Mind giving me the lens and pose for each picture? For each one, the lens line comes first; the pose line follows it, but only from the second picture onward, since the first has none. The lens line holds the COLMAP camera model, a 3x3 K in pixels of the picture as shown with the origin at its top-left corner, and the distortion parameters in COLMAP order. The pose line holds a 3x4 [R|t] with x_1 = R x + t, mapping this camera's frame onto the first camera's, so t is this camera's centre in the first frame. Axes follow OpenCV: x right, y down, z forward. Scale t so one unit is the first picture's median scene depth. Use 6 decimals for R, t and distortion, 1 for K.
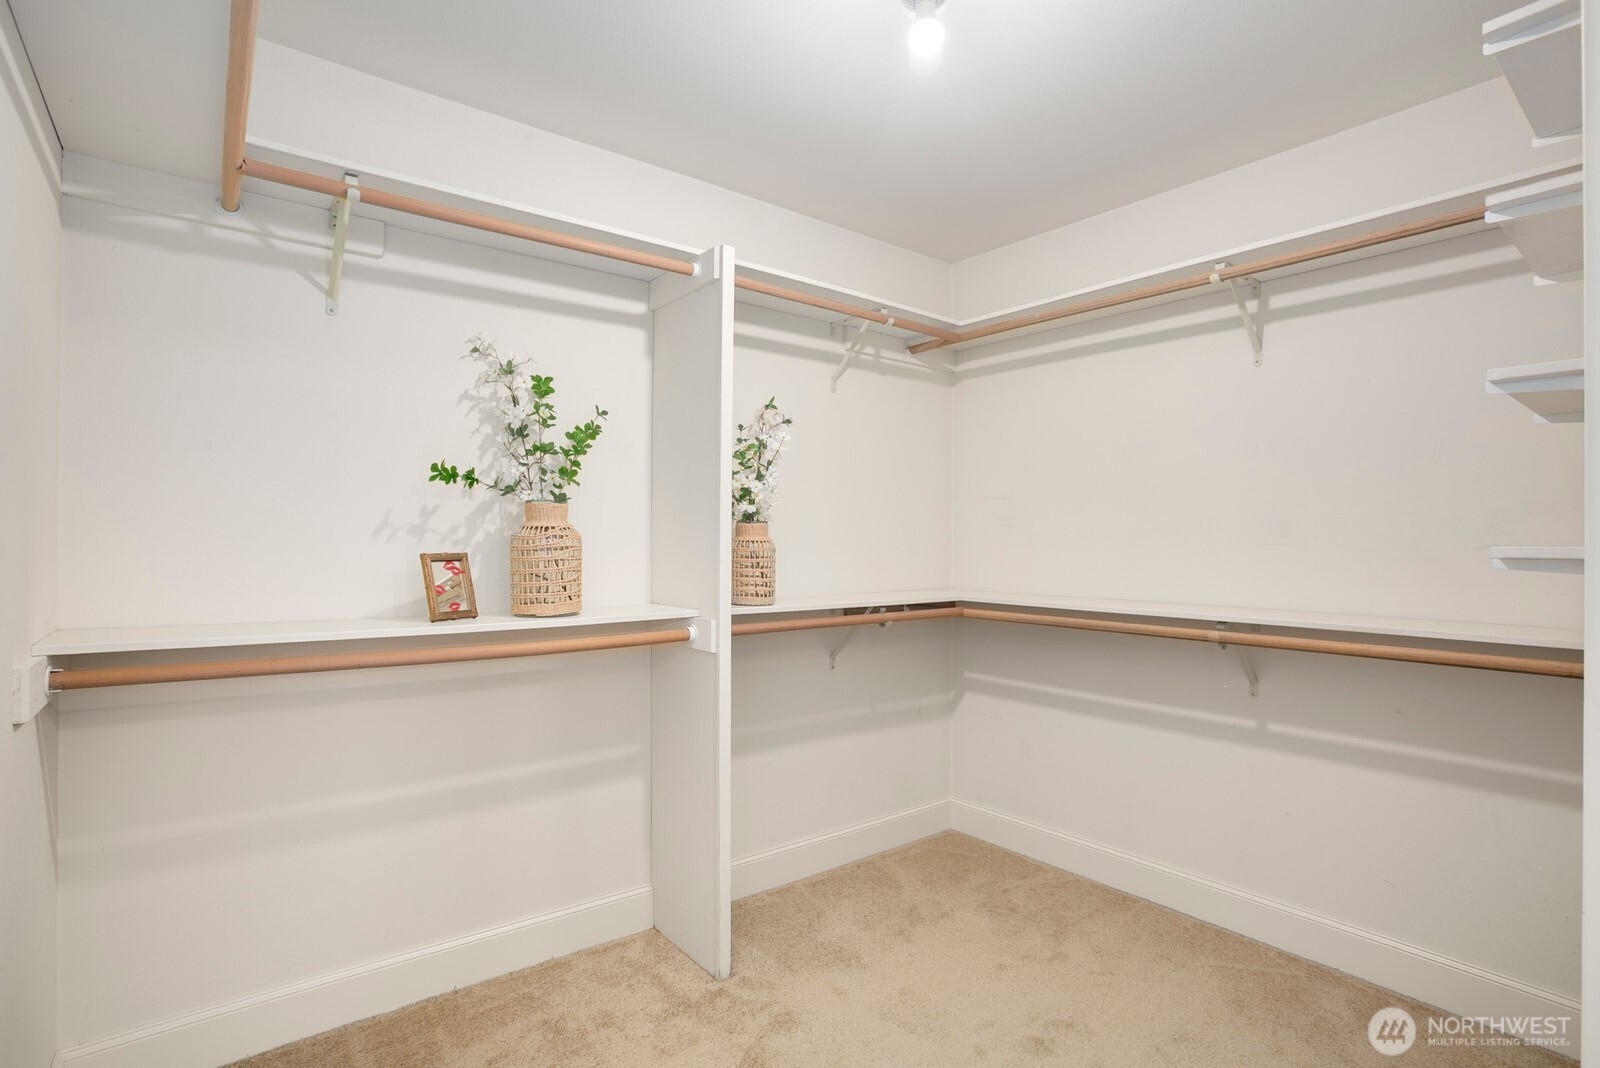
lens RADIAL K [[792.7, 0, 779.9], [0, 792.7, 532.6], [0, 0, 1]] dist [-0.004046, -0.000098]
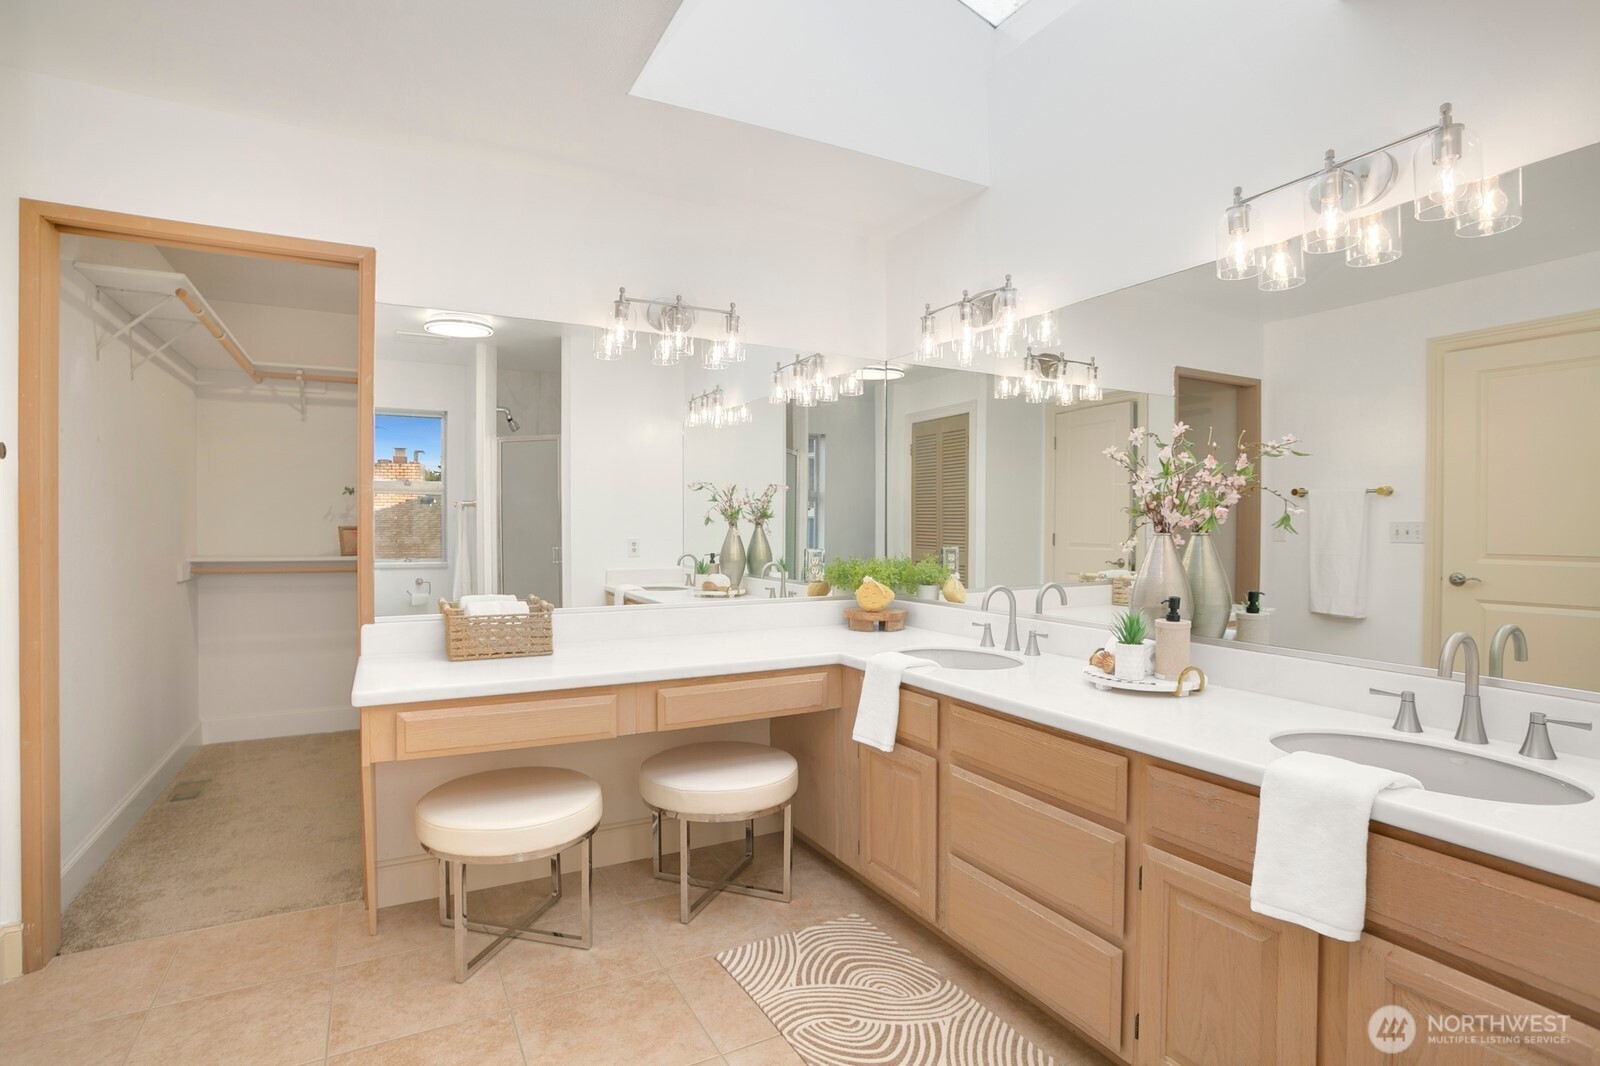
lens RADIAL K [[762.1, 0, 731.9], [0, 762.1, 535.2], [0, 0, 1]] dist [-0.002339, -0.000246]
pose [[0.975496, 0.002731, -0.220000, 1.187664], [-0.001730, 0.999987, 0.004746, 0.042778], [0.220010, -0.004249, 0.975488, -0.920820]]
